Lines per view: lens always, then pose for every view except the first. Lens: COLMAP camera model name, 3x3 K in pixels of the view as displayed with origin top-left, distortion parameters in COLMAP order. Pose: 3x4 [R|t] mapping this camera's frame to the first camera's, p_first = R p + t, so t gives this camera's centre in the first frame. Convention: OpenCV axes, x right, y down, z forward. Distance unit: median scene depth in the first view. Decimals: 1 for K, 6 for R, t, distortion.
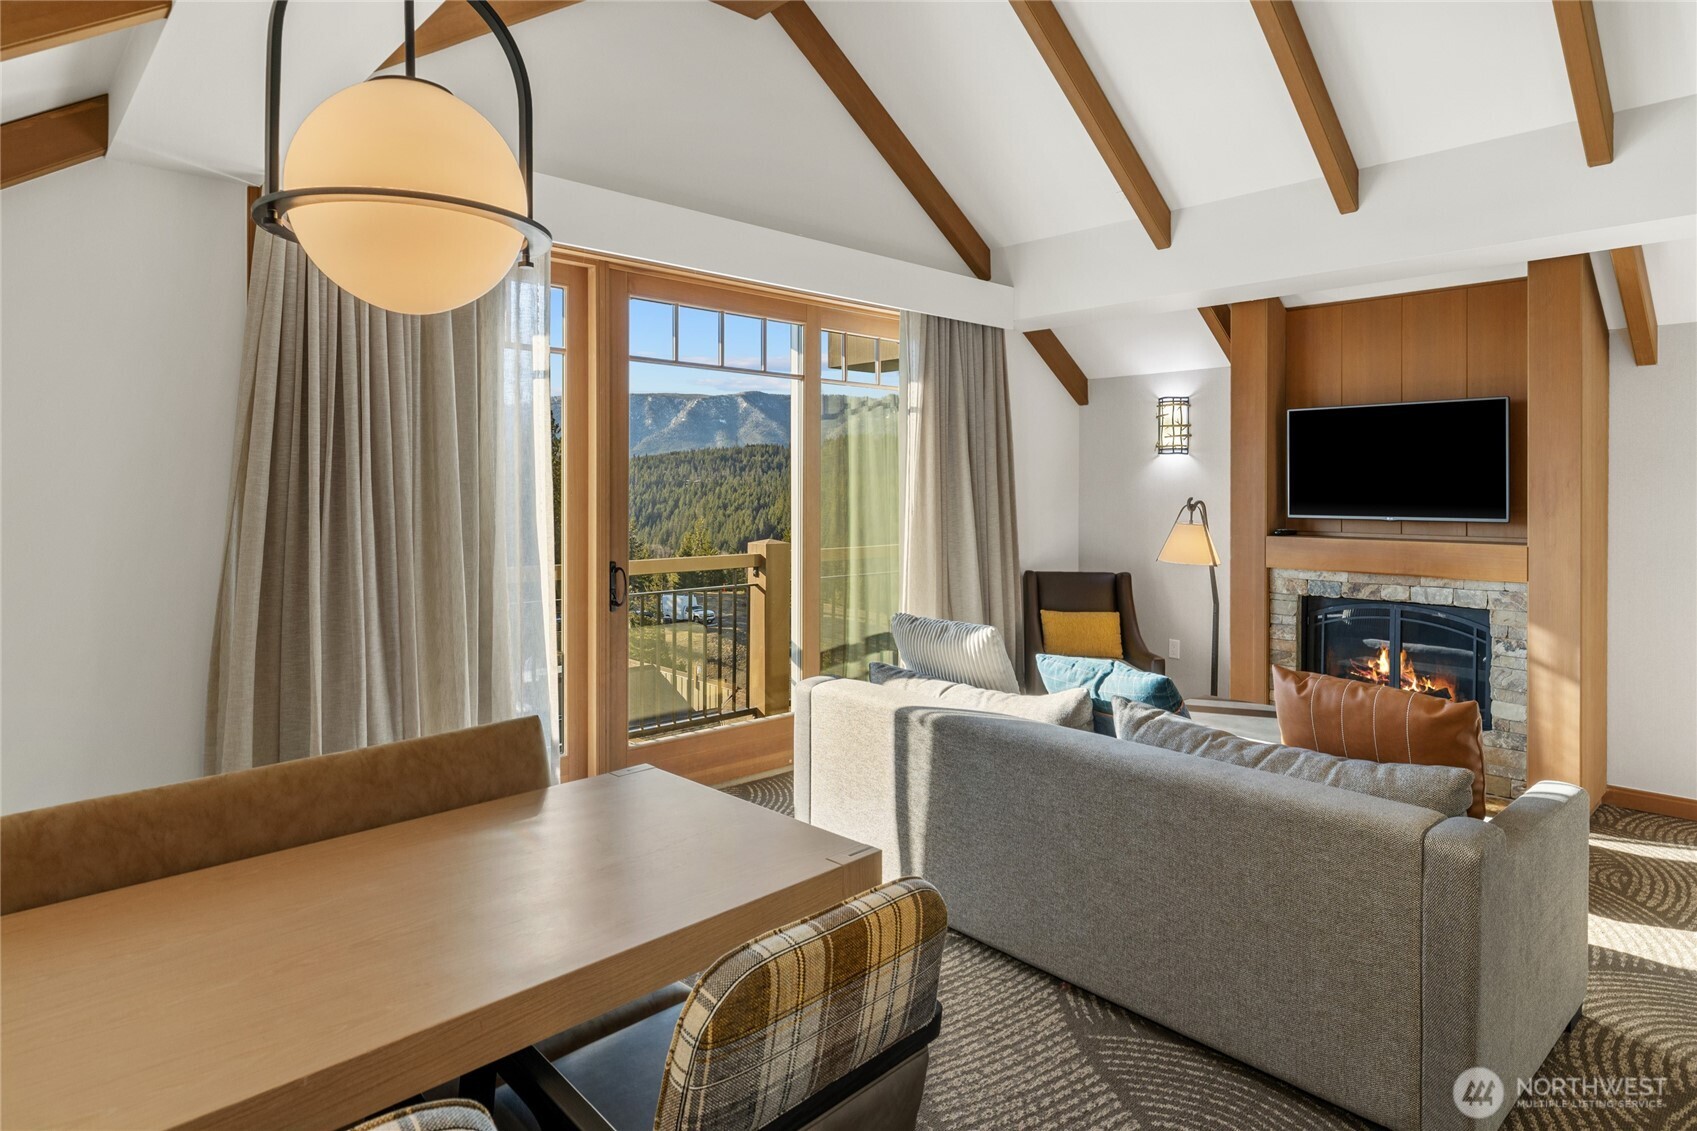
lens RADIAL K [[971.7, 0, 840.6], [0, 971.7, 478.9], [0, 0, 1]] dist [0.000950, -0.000526]
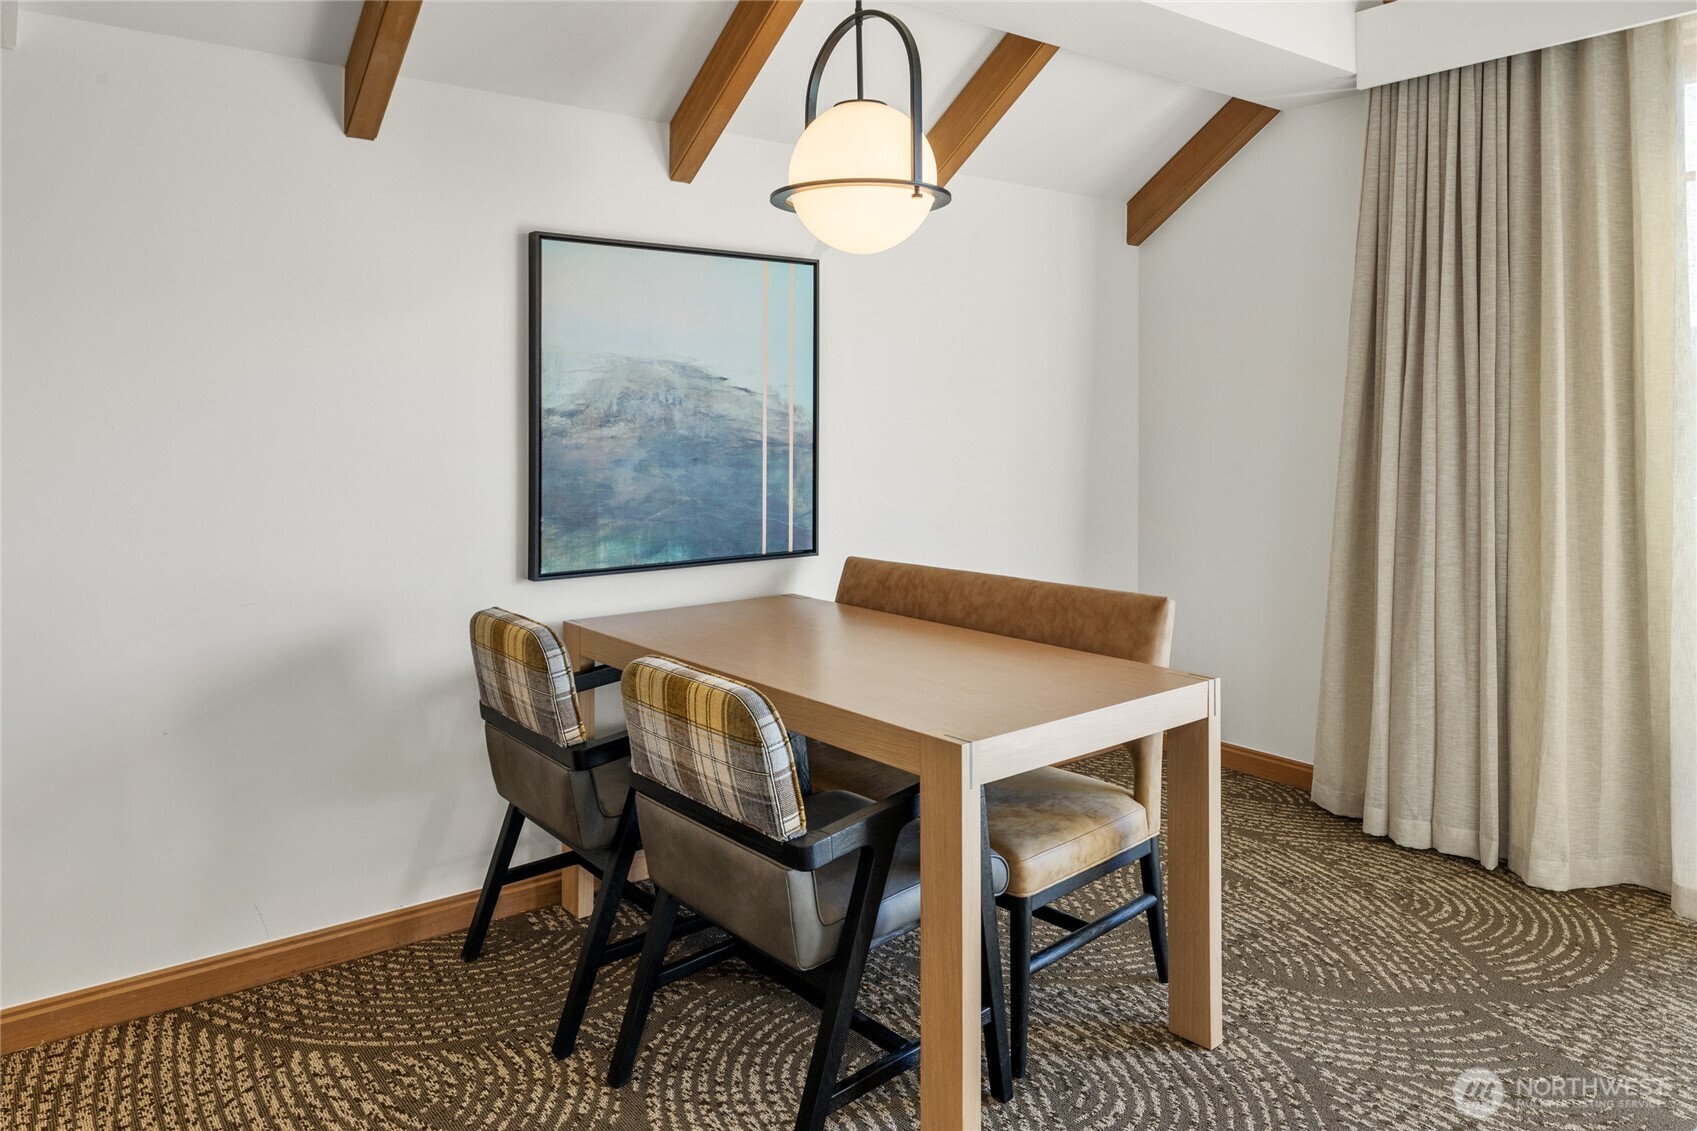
lens RADIAL K [[1117.3, 0, 852.8], [0, 1117.3, 423.1], [0, 0, 1]] dist [-0.003750, -0.001167]
pose [[-0.095971, 0.005388, -0.995370, 0.442104], [0.010429, 0.999936, 0.004408, 0.028055], [0.995330, -0.009958, -0.096021, 0.399534]]
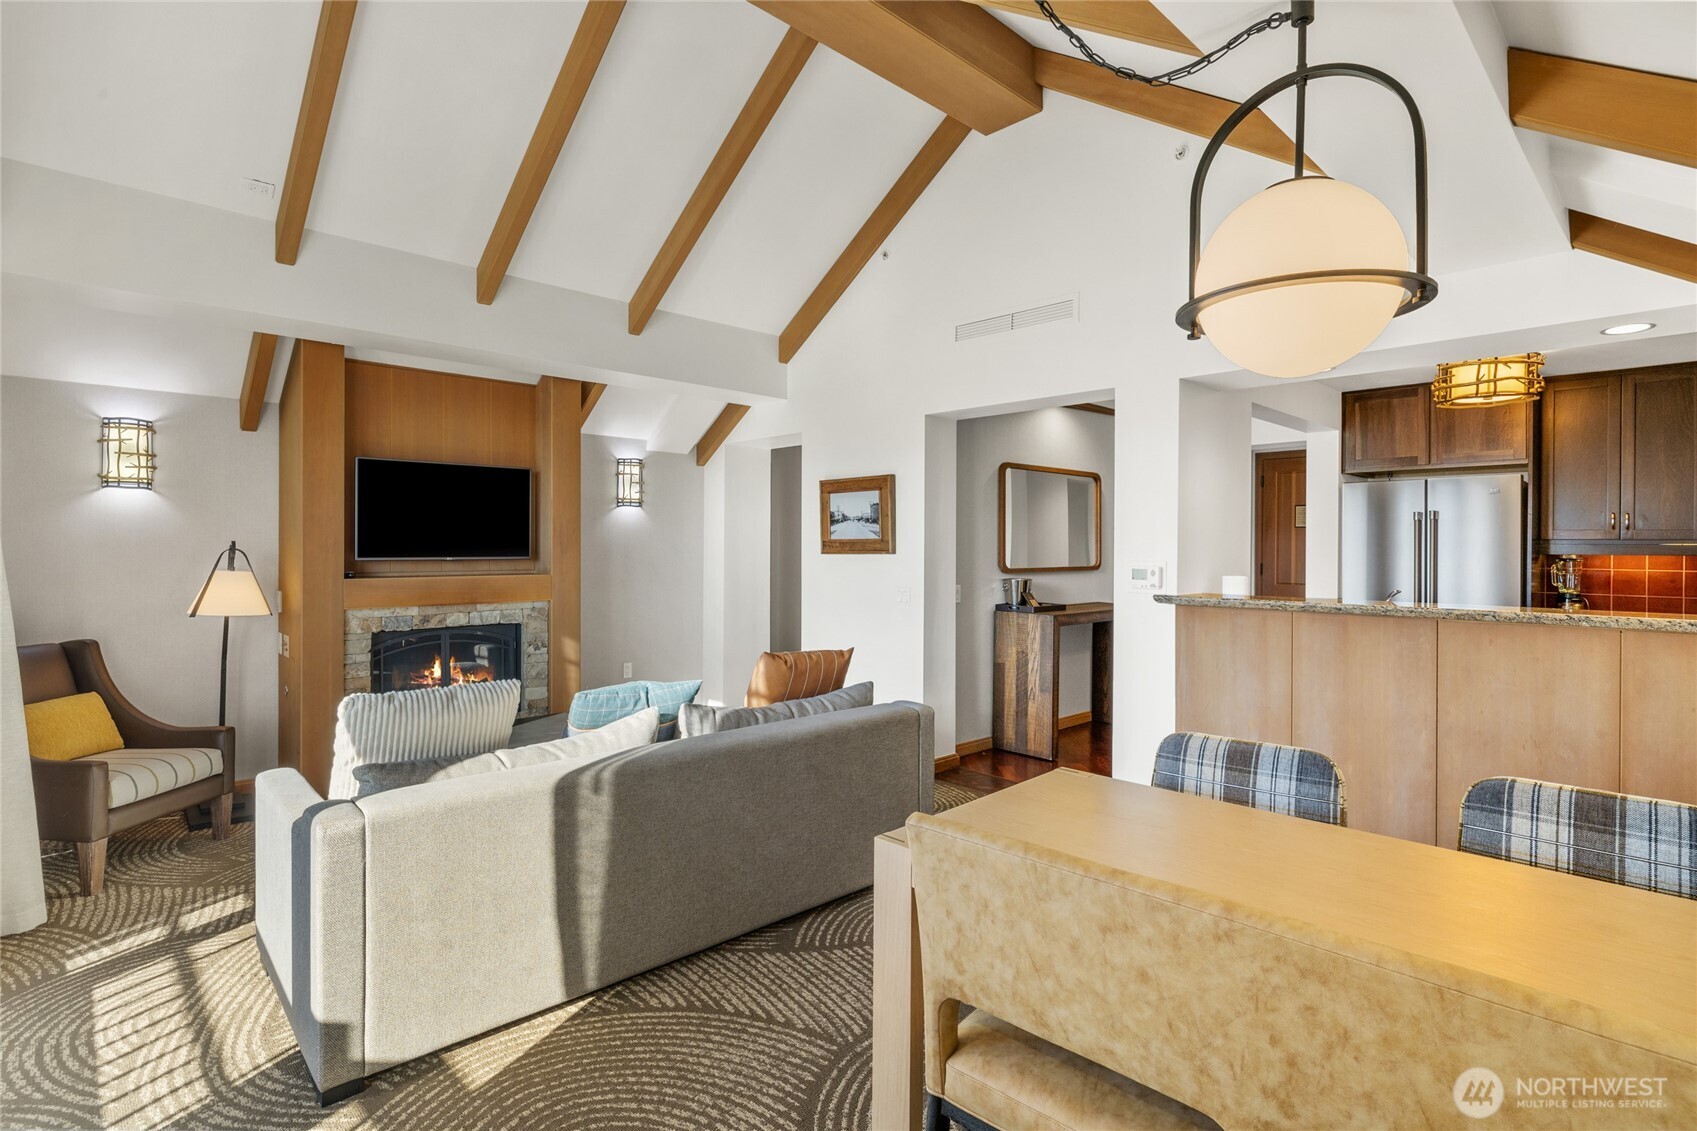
lens RADIAL K [[825.6, 0, 850.3], [0, 825.6, 551.5], [0, 0, 1]] dist [0.000126, -0.001364]
pose [[-0.031304, -0.010254, 0.999457, -0.497891], [-0.015497, 0.999832, 0.009772, 0.014983], [-0.999390, -0.015183, -0.031457, 0.560777]]
